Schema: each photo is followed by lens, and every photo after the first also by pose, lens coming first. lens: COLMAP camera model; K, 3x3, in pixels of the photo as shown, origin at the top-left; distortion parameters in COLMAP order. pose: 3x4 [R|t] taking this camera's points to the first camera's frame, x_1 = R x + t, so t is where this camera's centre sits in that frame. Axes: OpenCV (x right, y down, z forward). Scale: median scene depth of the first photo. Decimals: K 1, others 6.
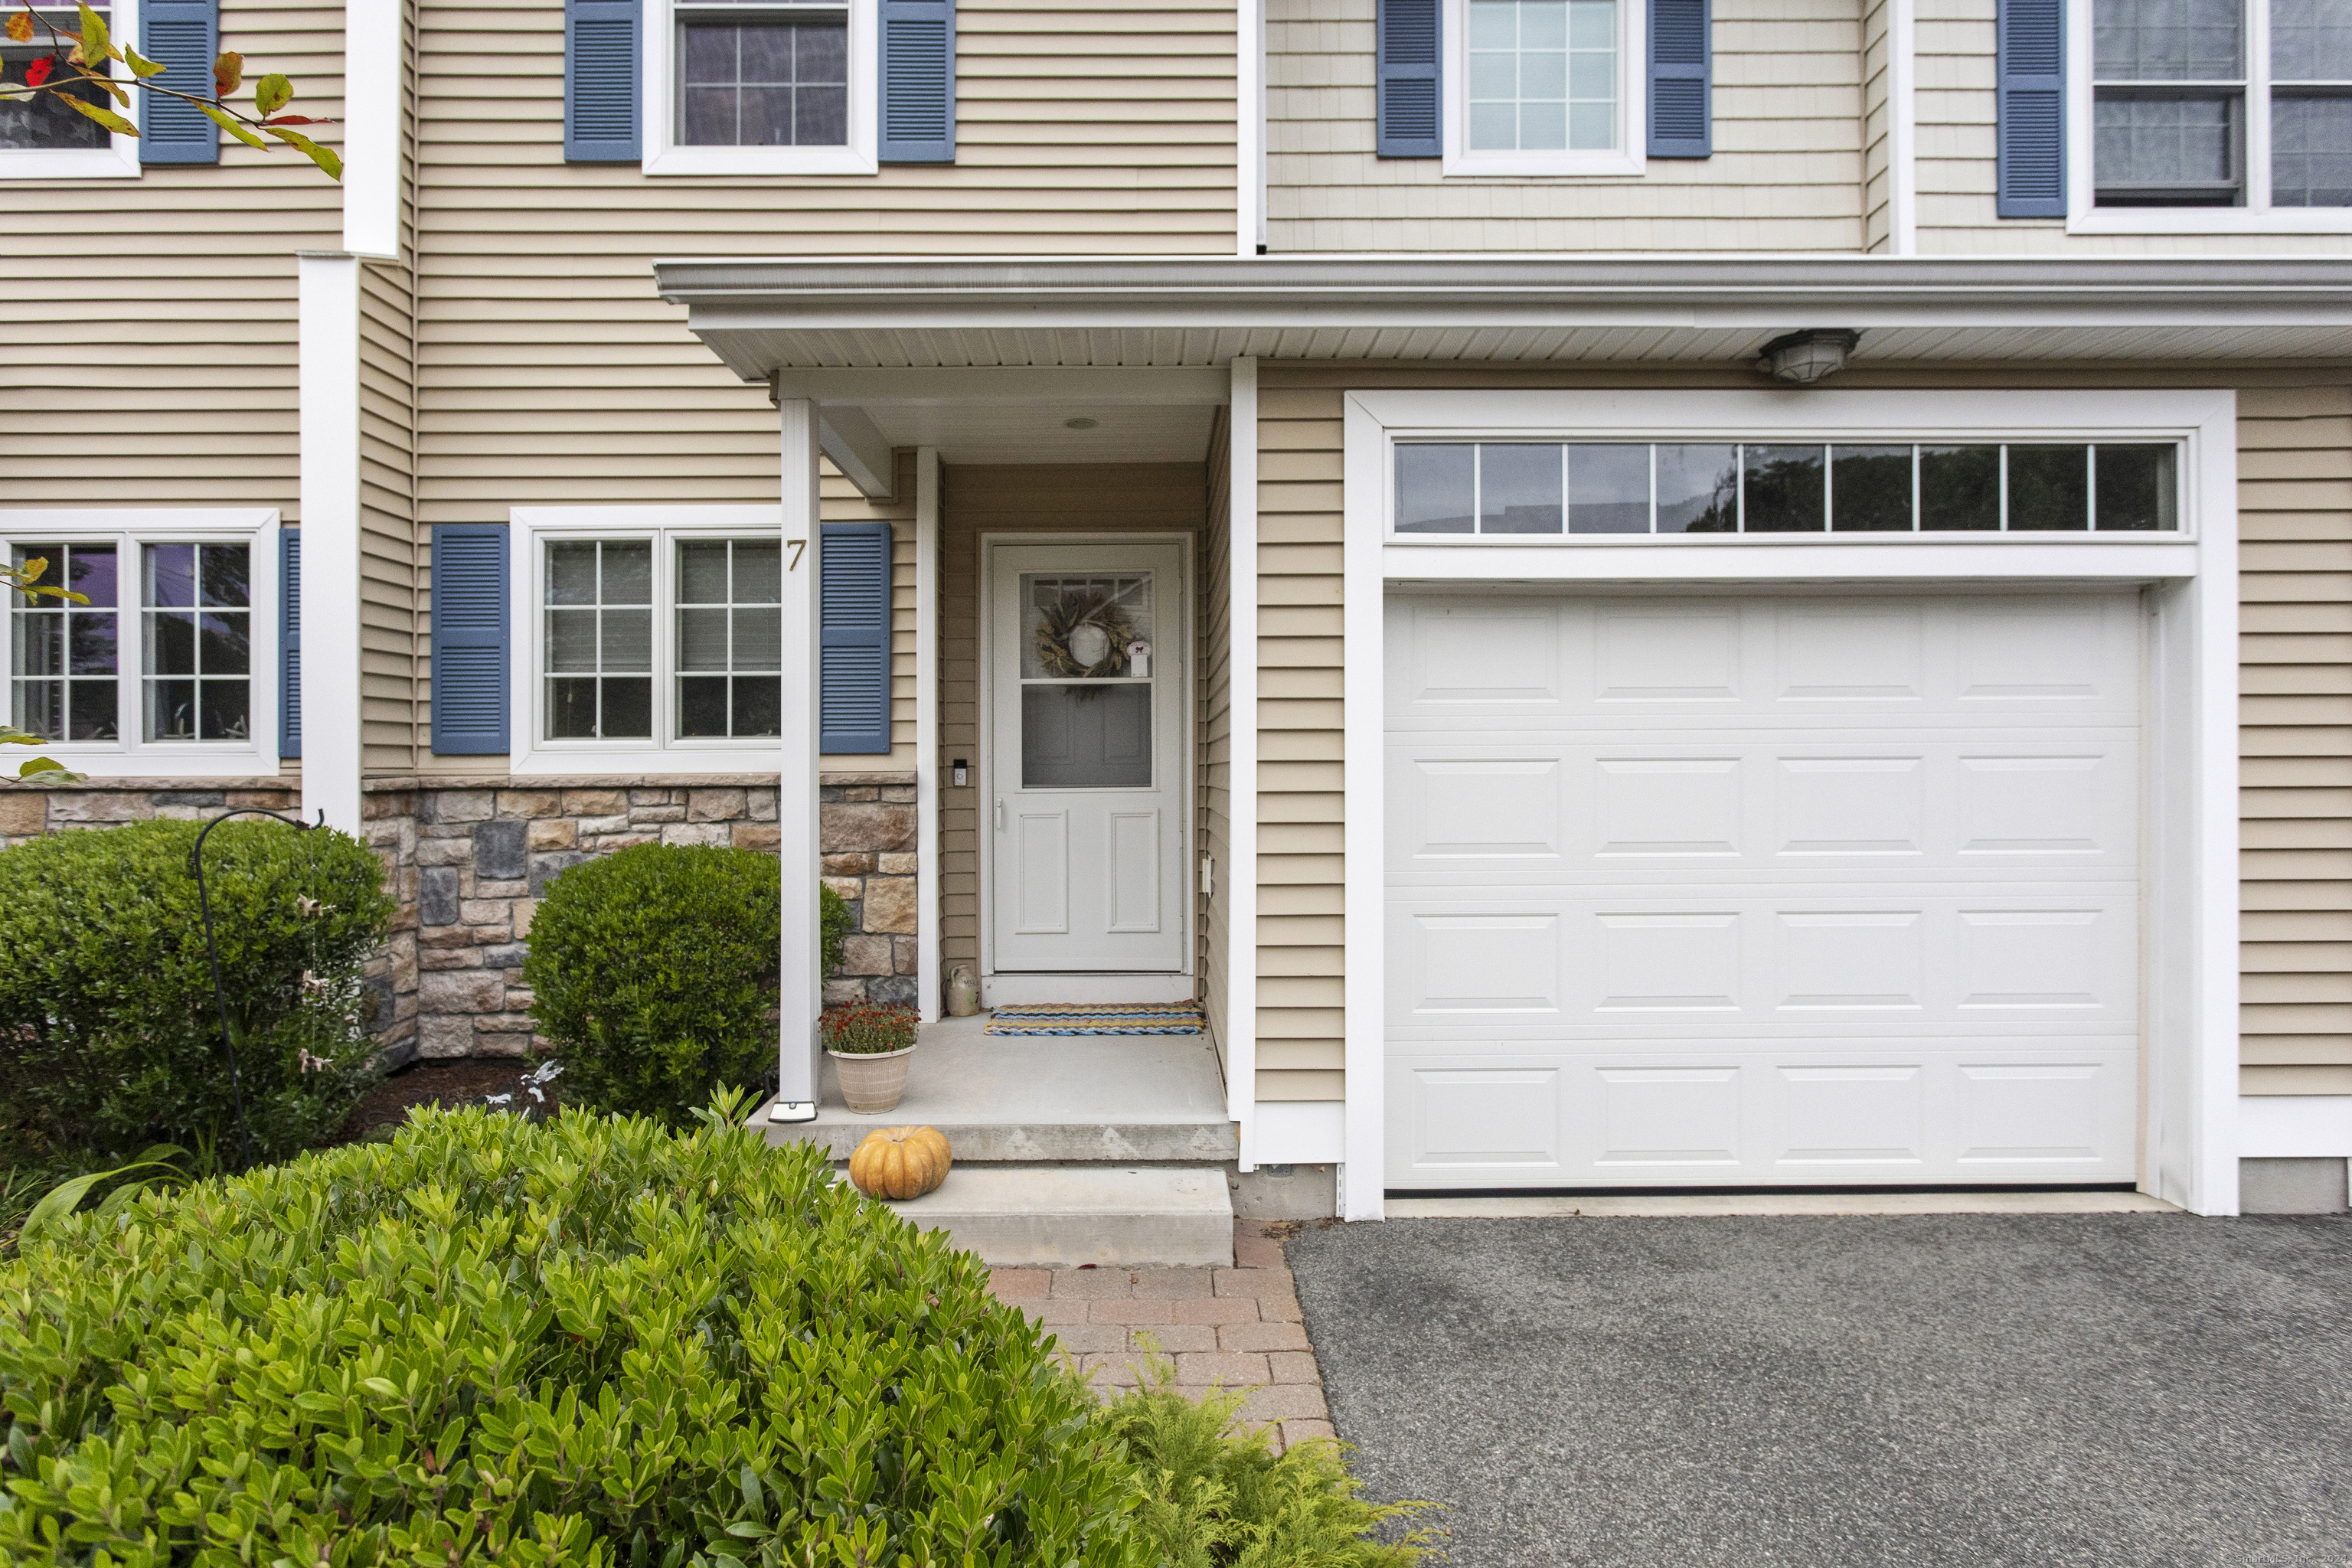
lens RADIAL K [[1211.0, 0, 1179.0], [0, 1211.0, 775.1], [0, 0, 1]] dist [-0.003110, -0.000389]
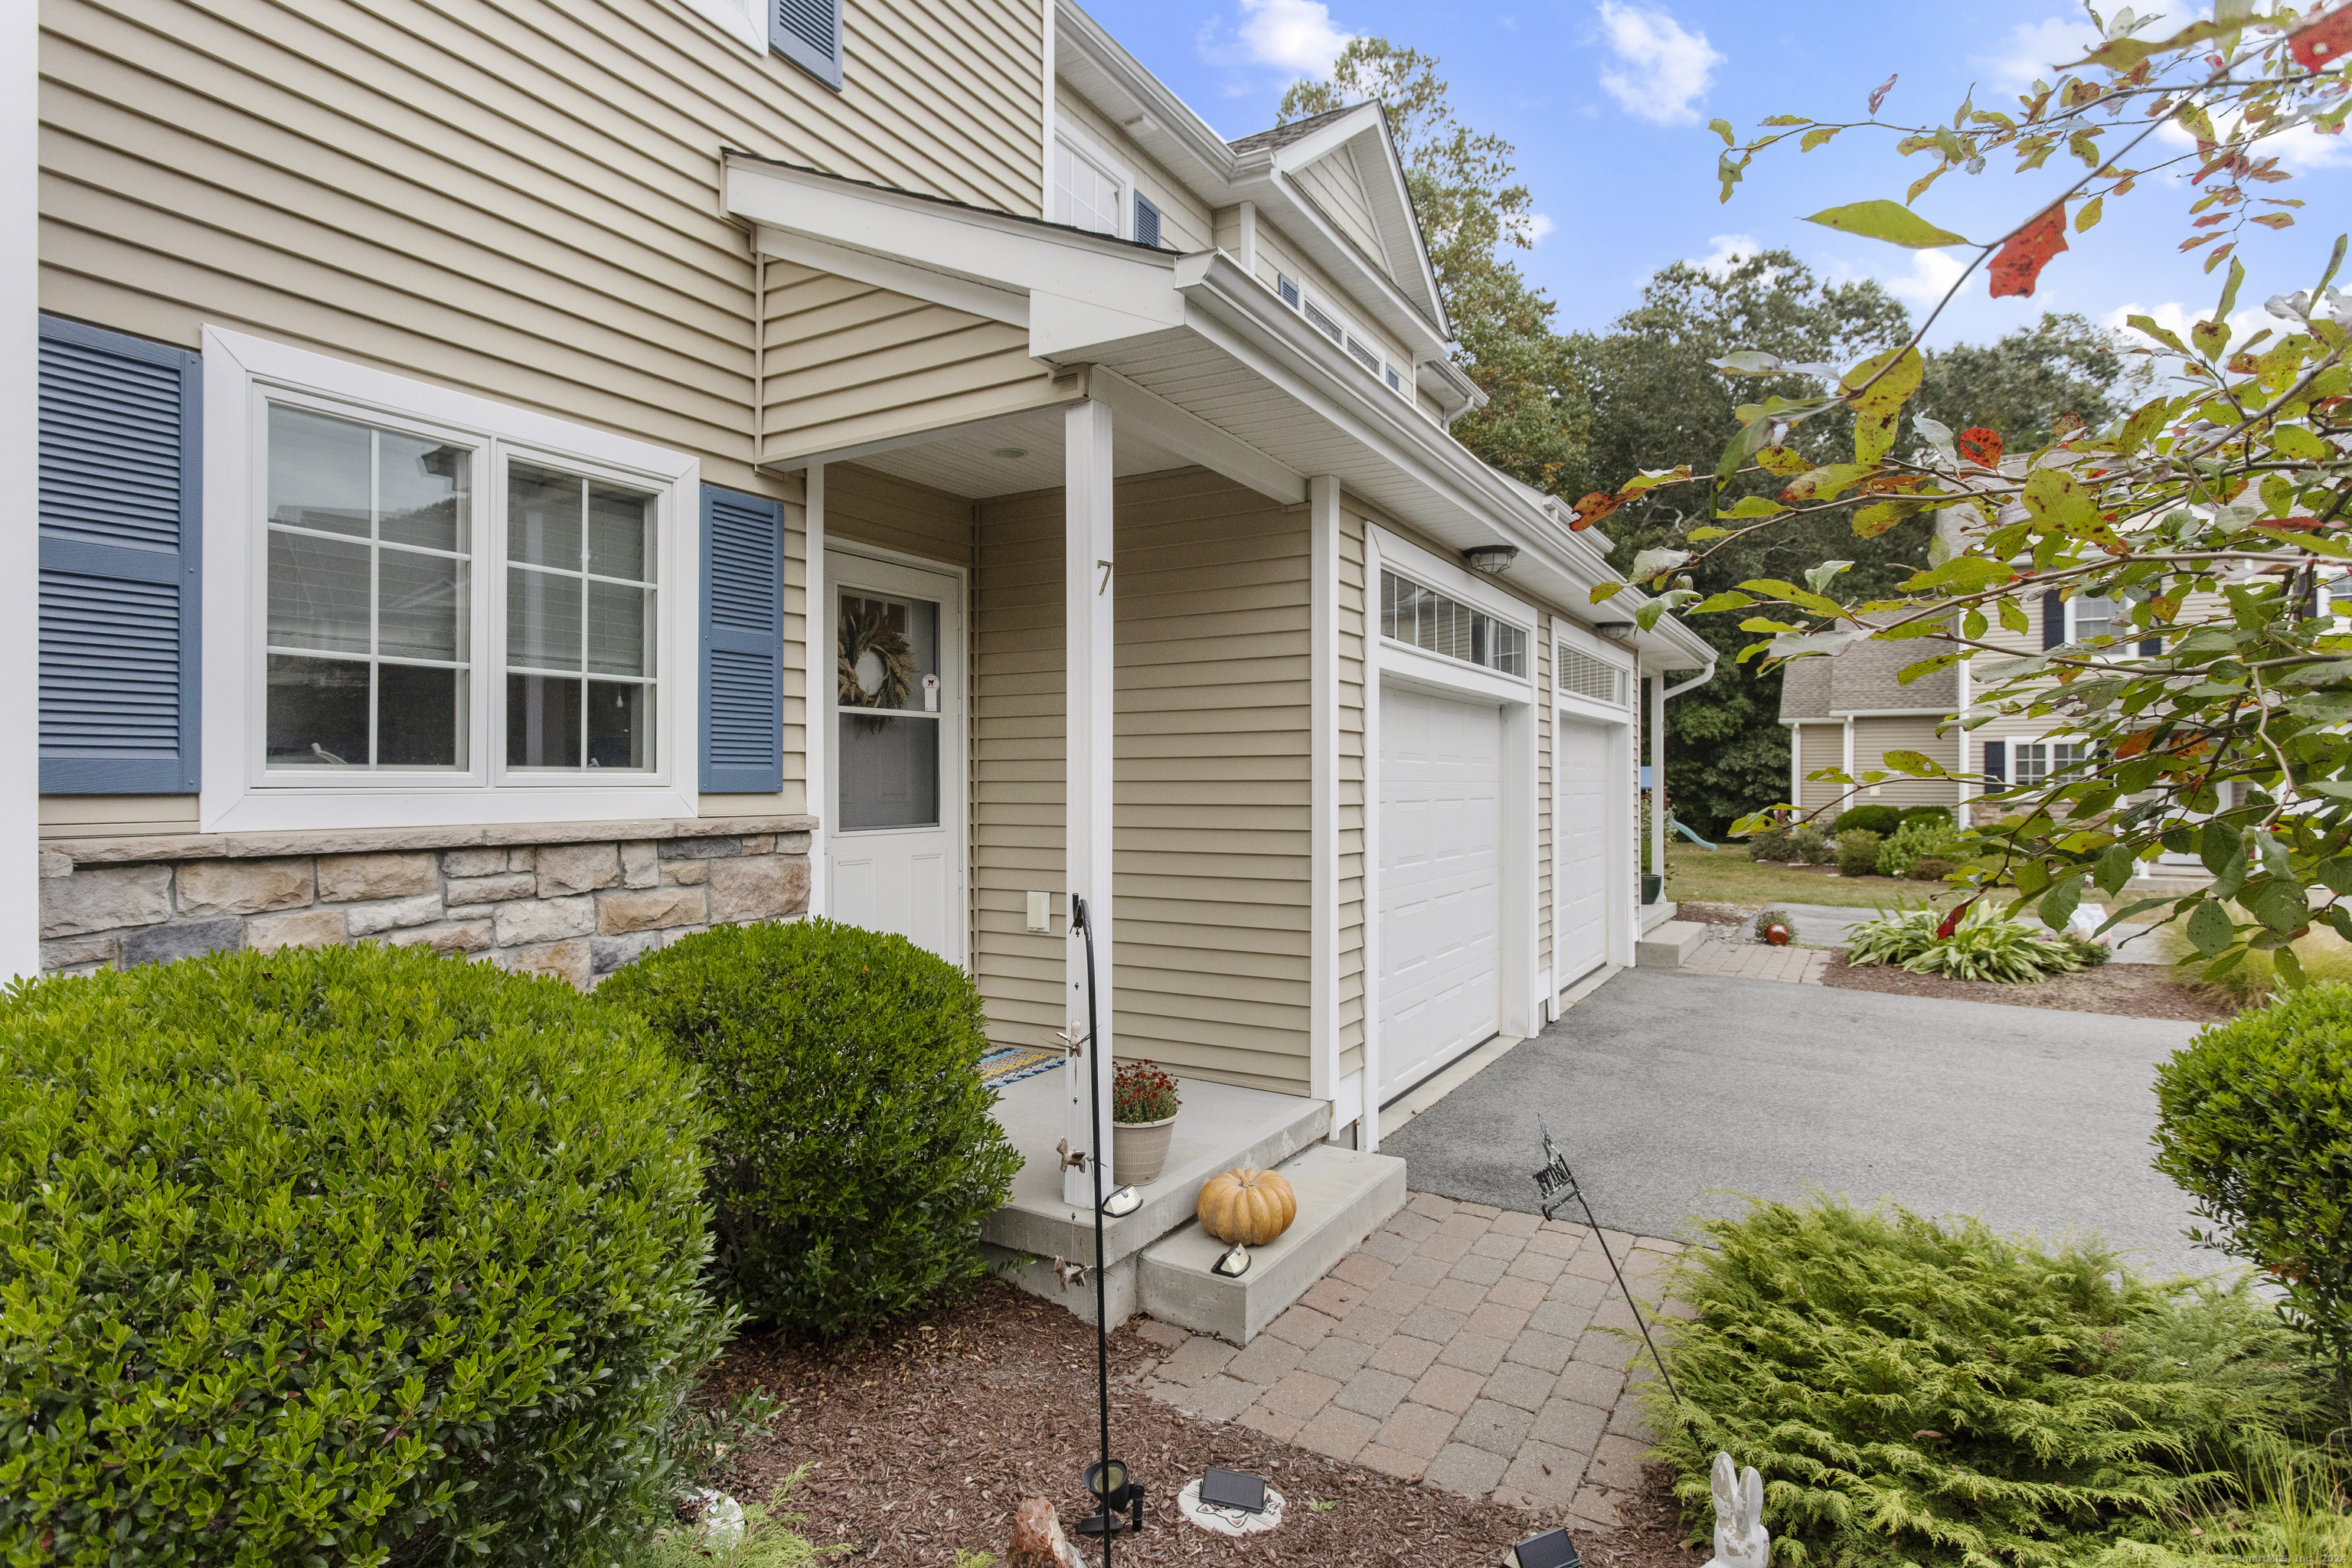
lens RADIAL K [[1187.6, 0, 1176.0], [0, 1187.6, 784.0], [0, 0, 1]] dist [-0.001555, -0.000038]
pose [[0.518517, 0.006387, 0.855043, -0.772076], [0.000383, 0.999970, -0.007702, -0.017503], [-0.855067, 0.004321, 0.518499, 0.372375]]
